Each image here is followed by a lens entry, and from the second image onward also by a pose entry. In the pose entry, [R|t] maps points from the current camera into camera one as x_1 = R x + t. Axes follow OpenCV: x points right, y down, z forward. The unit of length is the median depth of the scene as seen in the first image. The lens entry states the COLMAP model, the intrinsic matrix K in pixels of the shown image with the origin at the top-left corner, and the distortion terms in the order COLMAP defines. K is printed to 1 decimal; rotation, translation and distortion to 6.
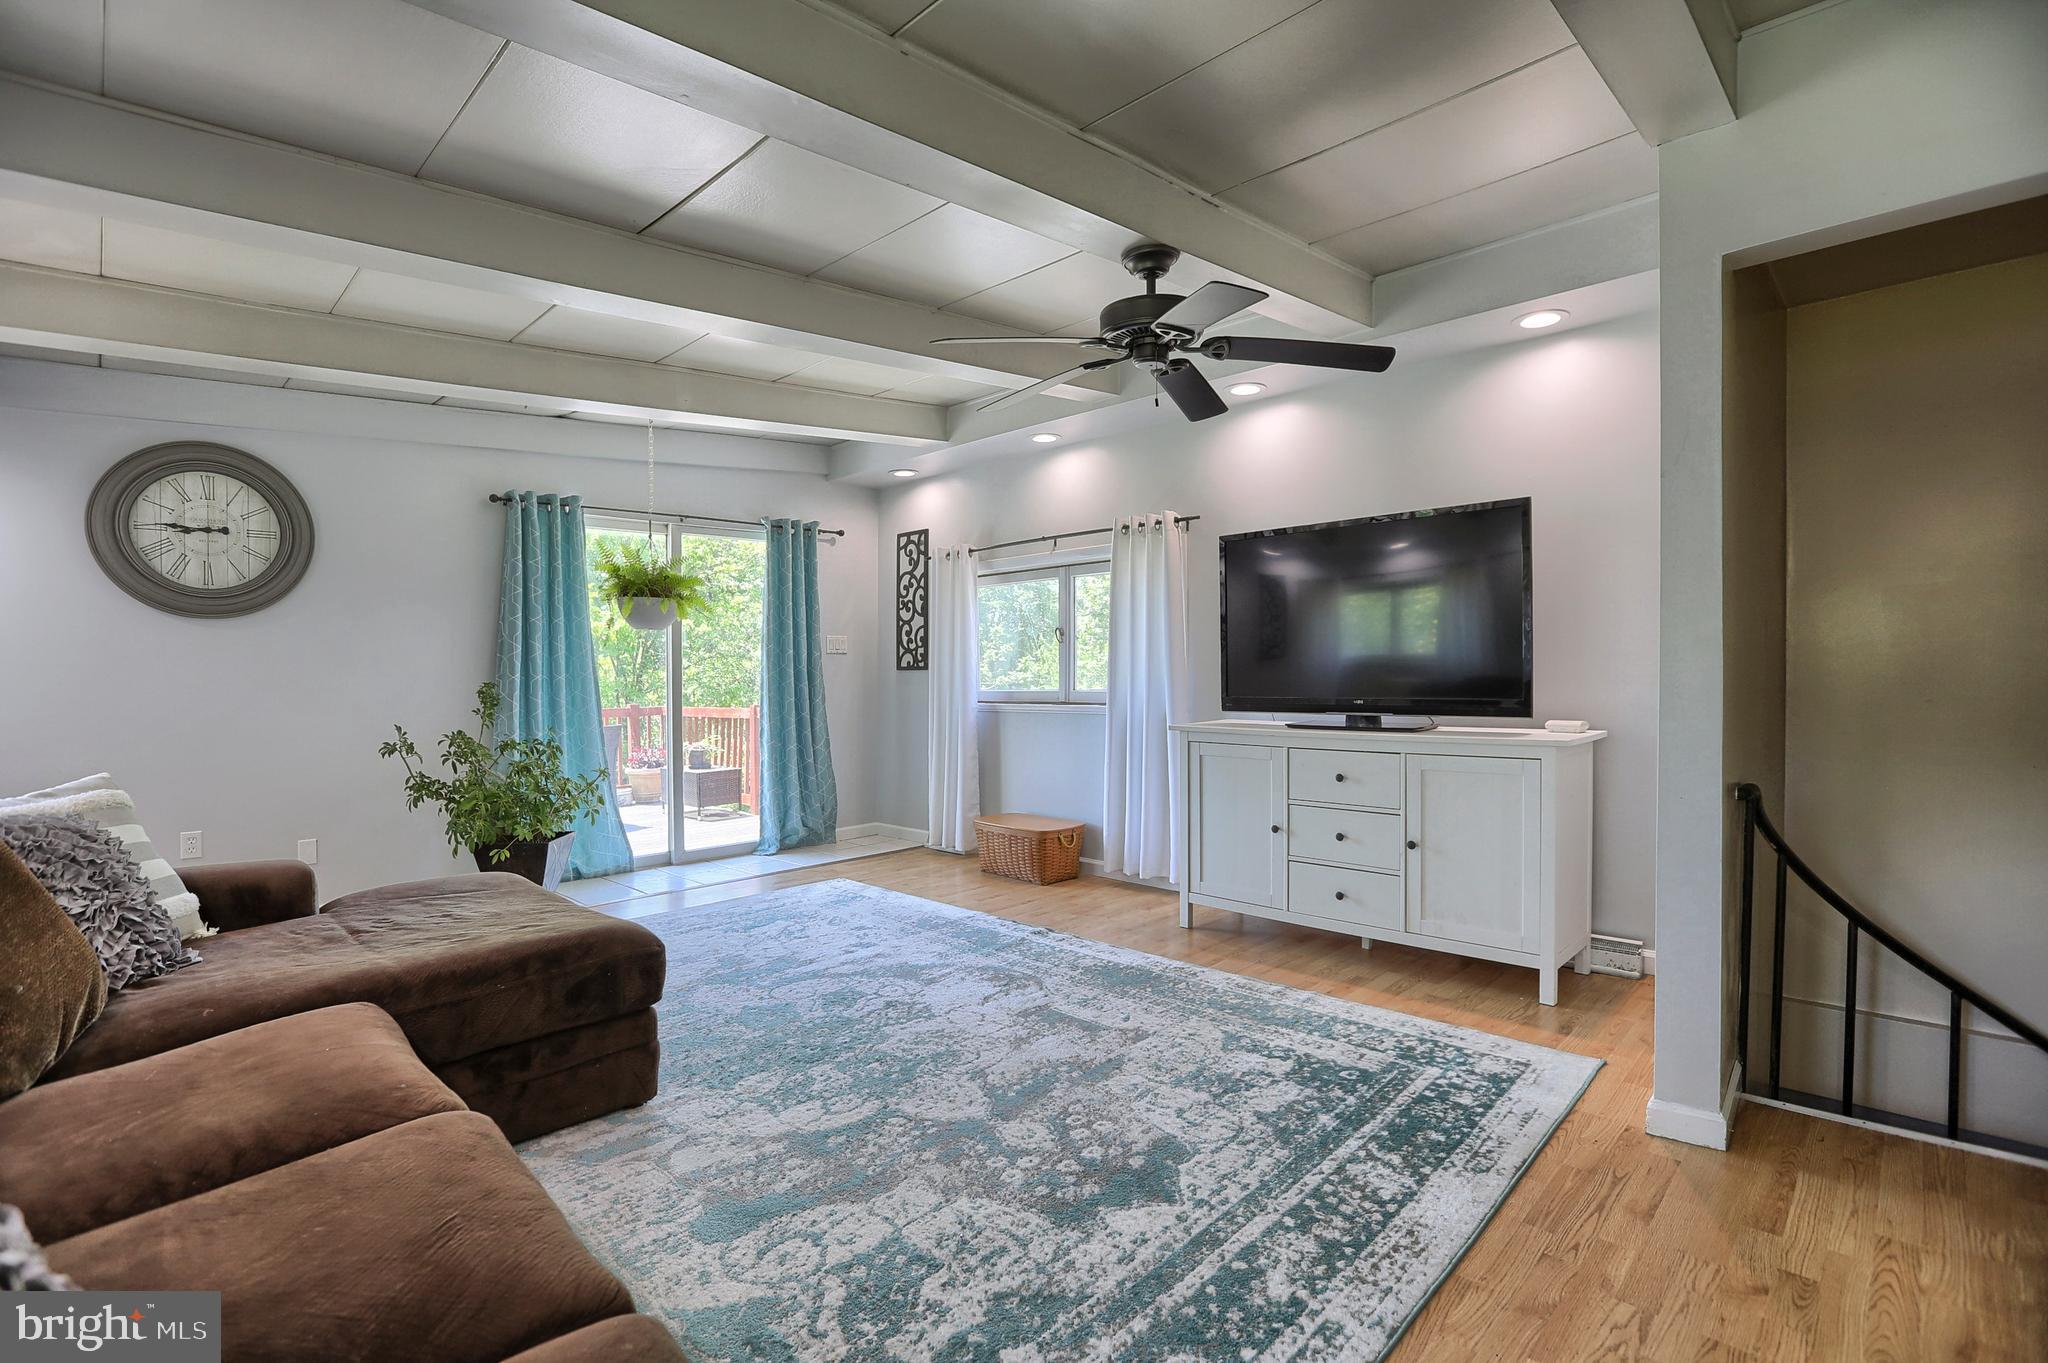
lens RADIAL K [[942.8, 0, 1013.0], [0, 942.8, 677.9], [0, 0, 1]] dist [-0.043467, 0.015779]
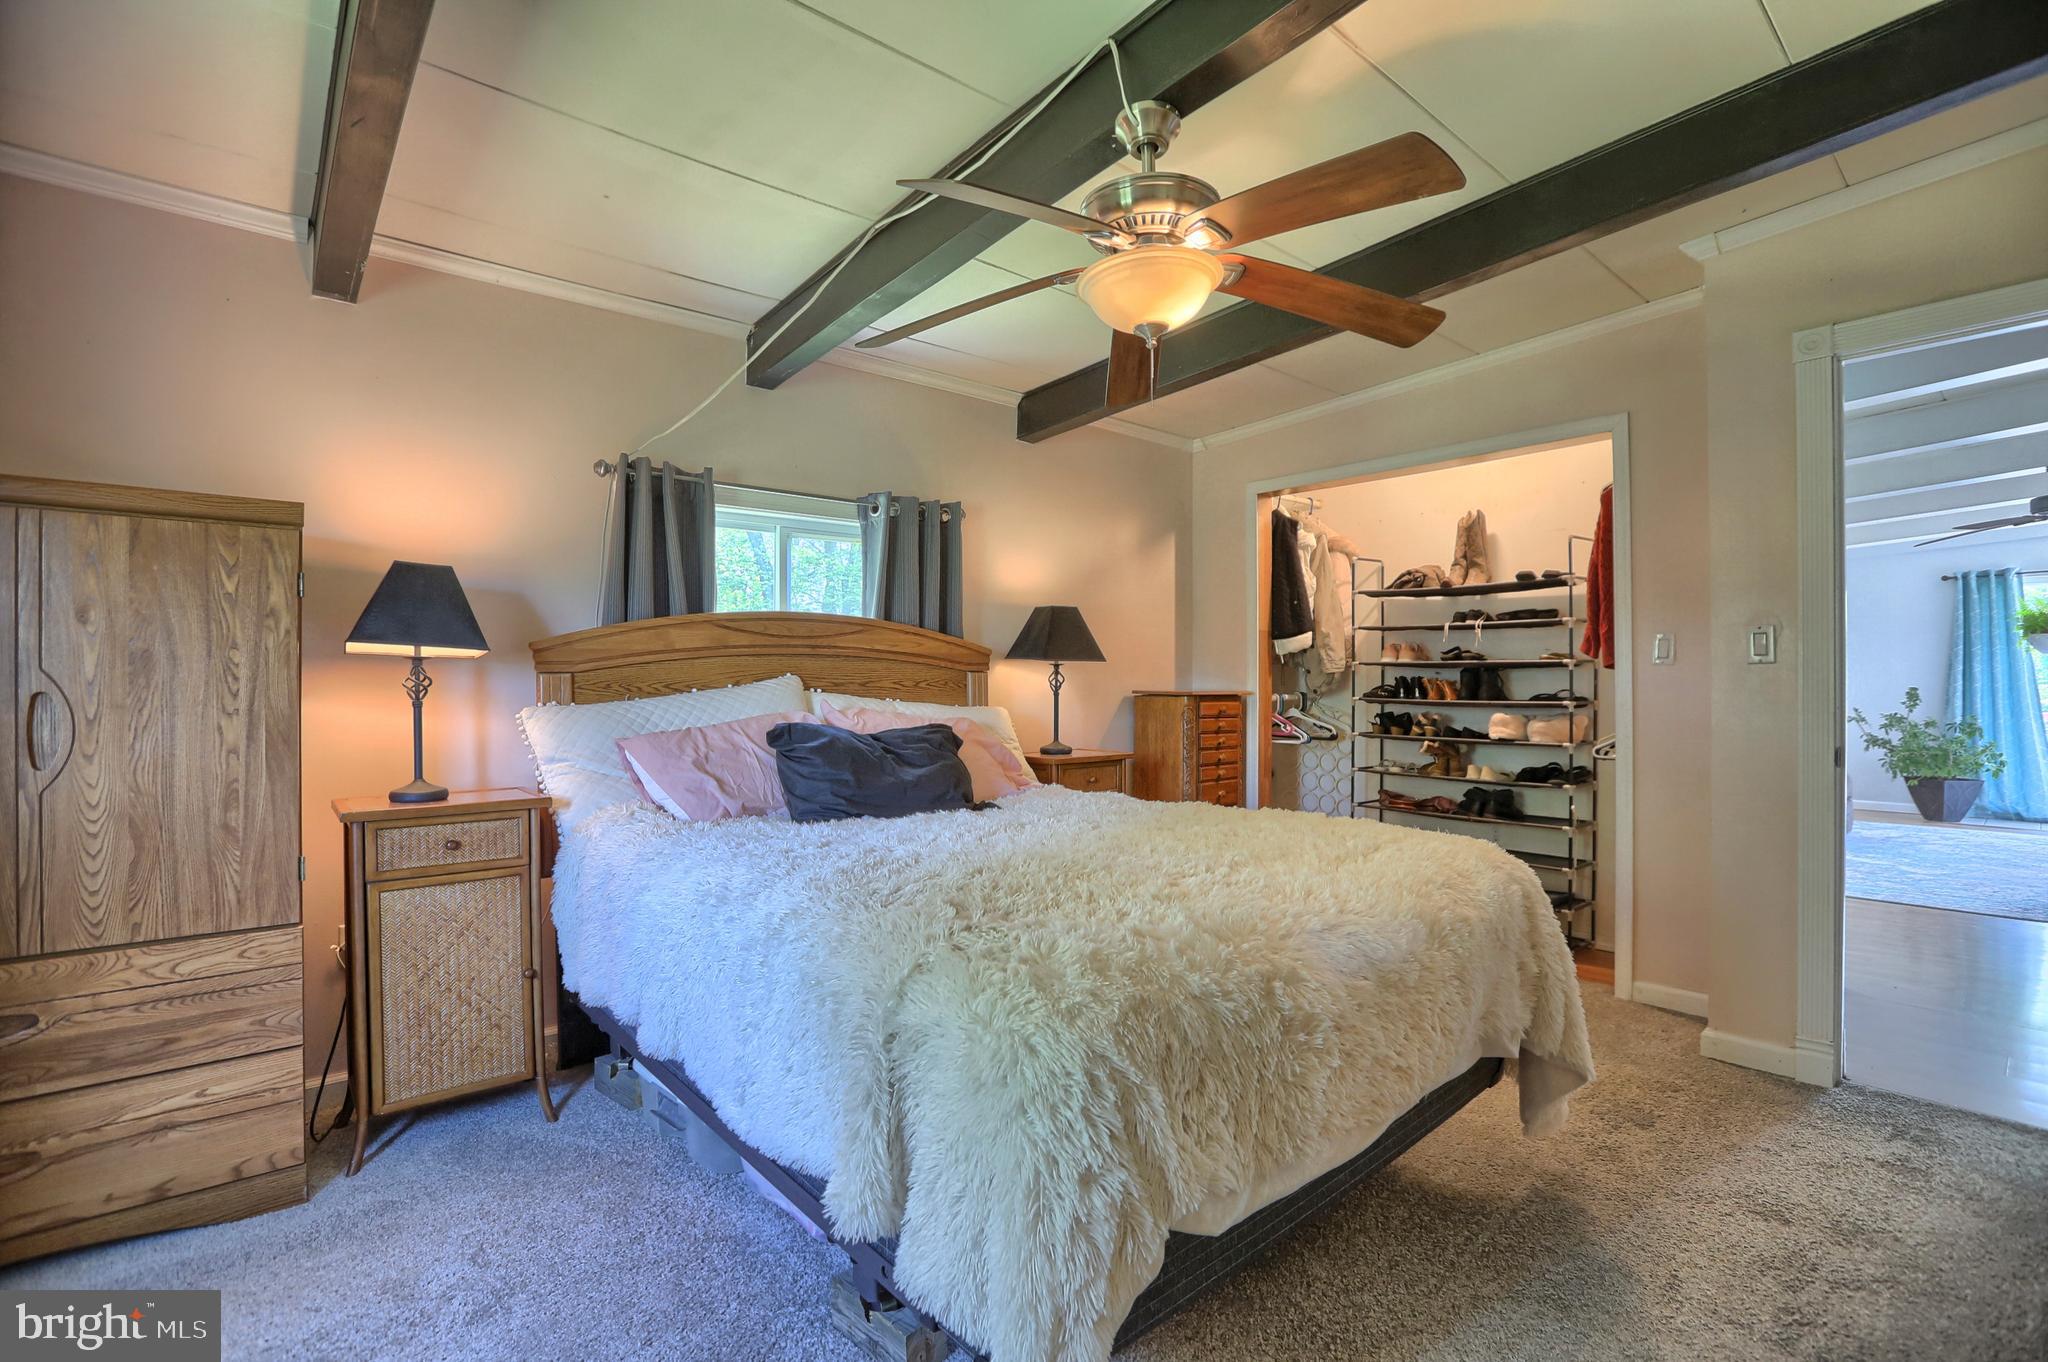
lens RADIAL K [[942.8, 0, 1042.5], [0, 942.8, 695.7], [0, 0, 1]] dist [-0.043467, 0.015779]
pose [[-0.050204, 0.026718, -0.998382, 1.919419], [-0.010146, 0.999577, 0.027260, -0.015353], [0.998687, 0.011498, -0.049912, -0.887114]]
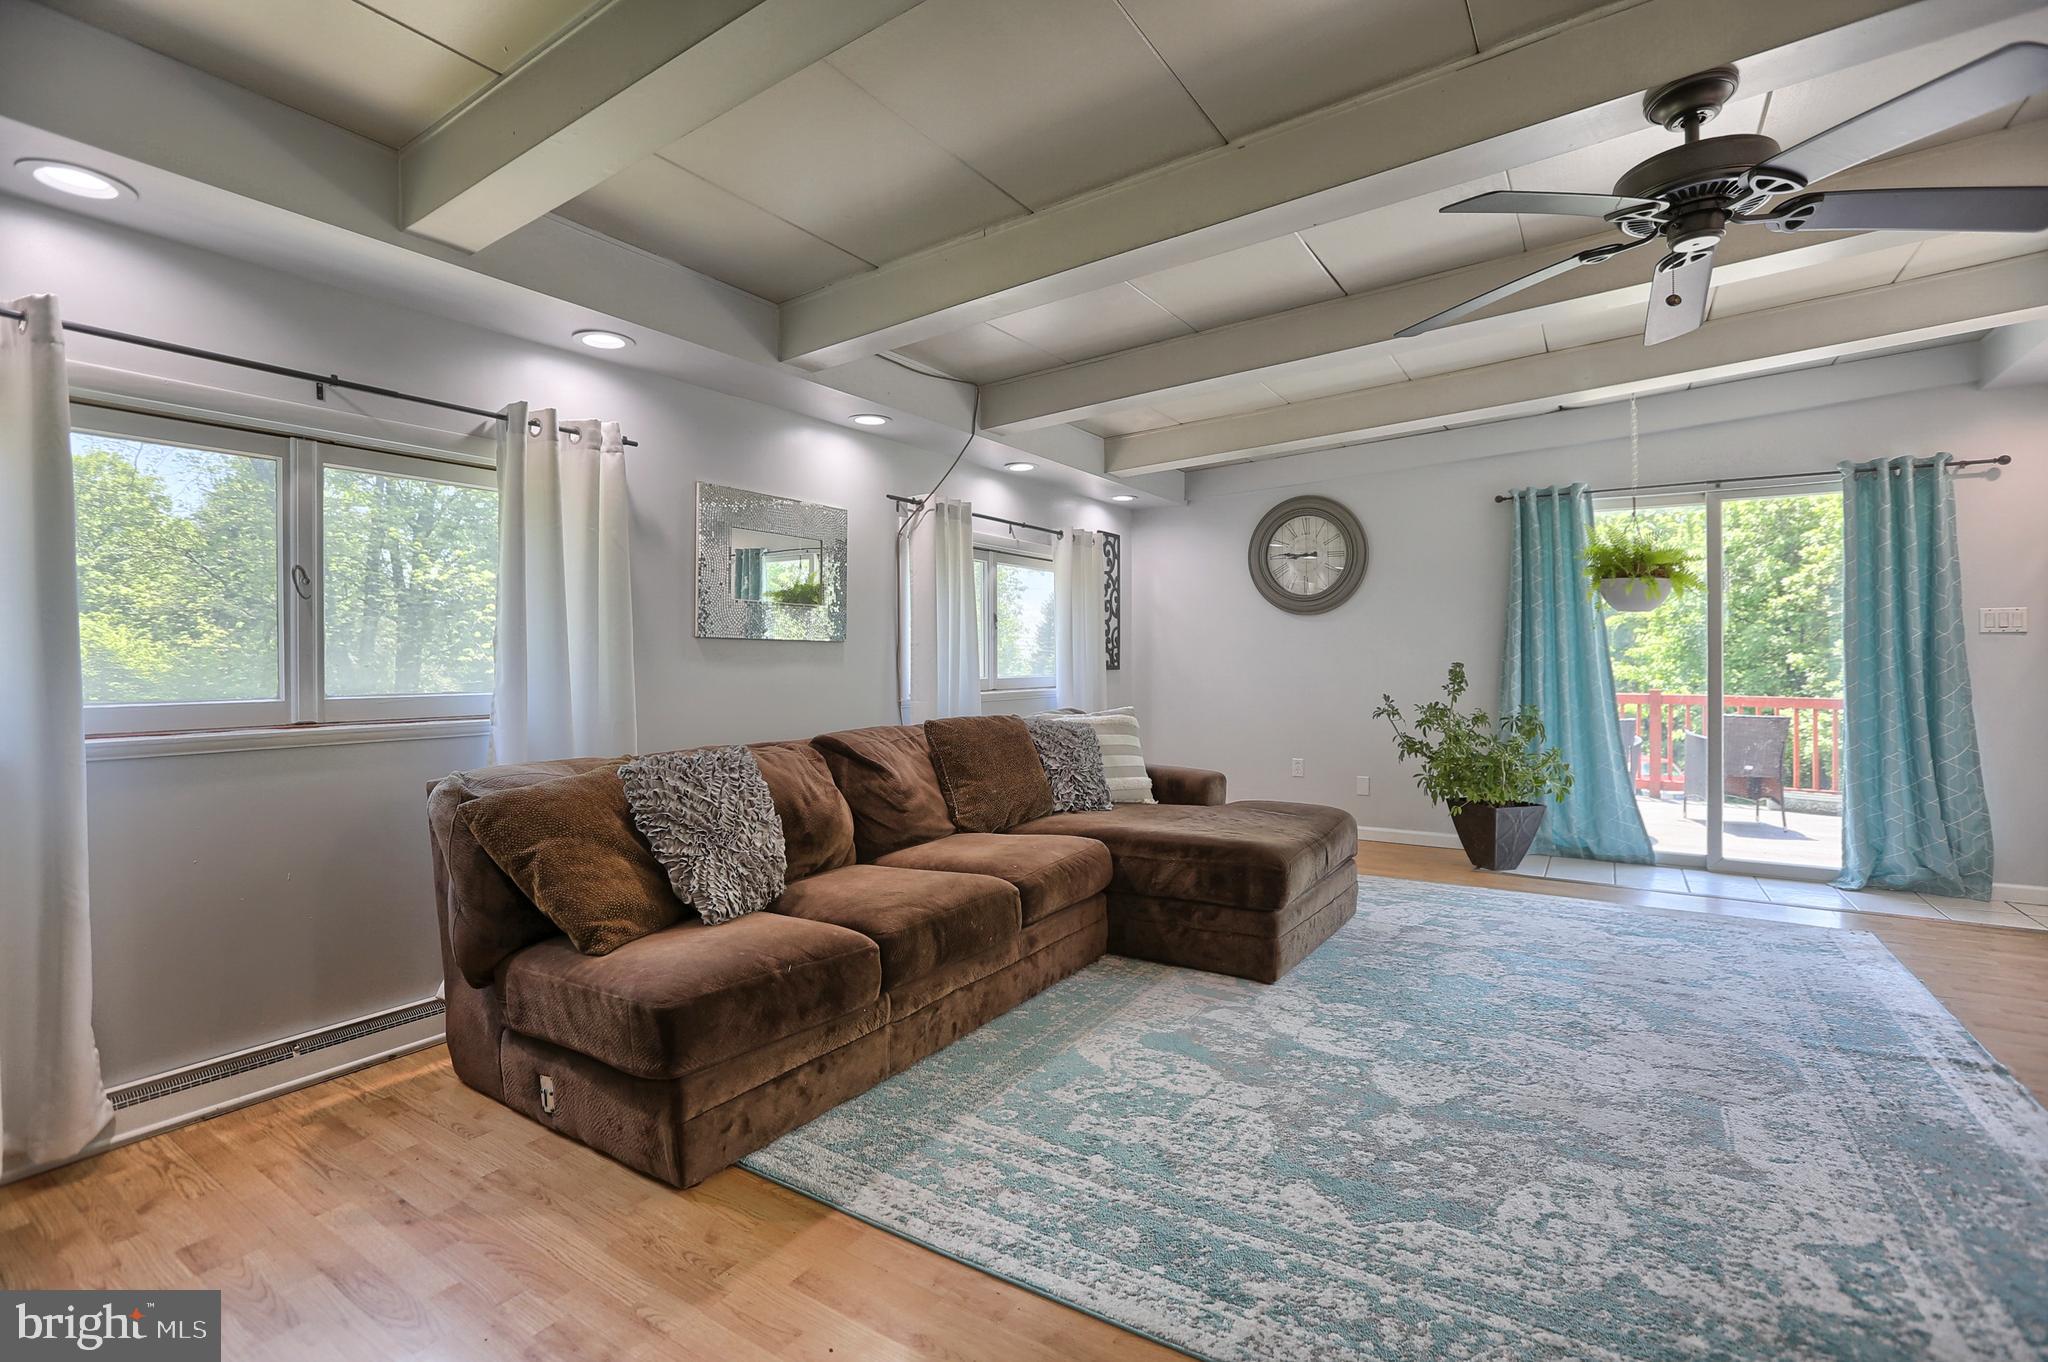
lens RADIAL K [[942.8, 0, 1025.2], [0, 942.8, 668.7], [0, 0, 1]] dist [-0.043467, 0.015779]
pose [[0.223902, 0.026694, -0.974246, 0.675638], [-0.013720, 0.999612, 0.024235, -0.012743], [0.974515, 0.007941, 0.224182, 0.304181]]
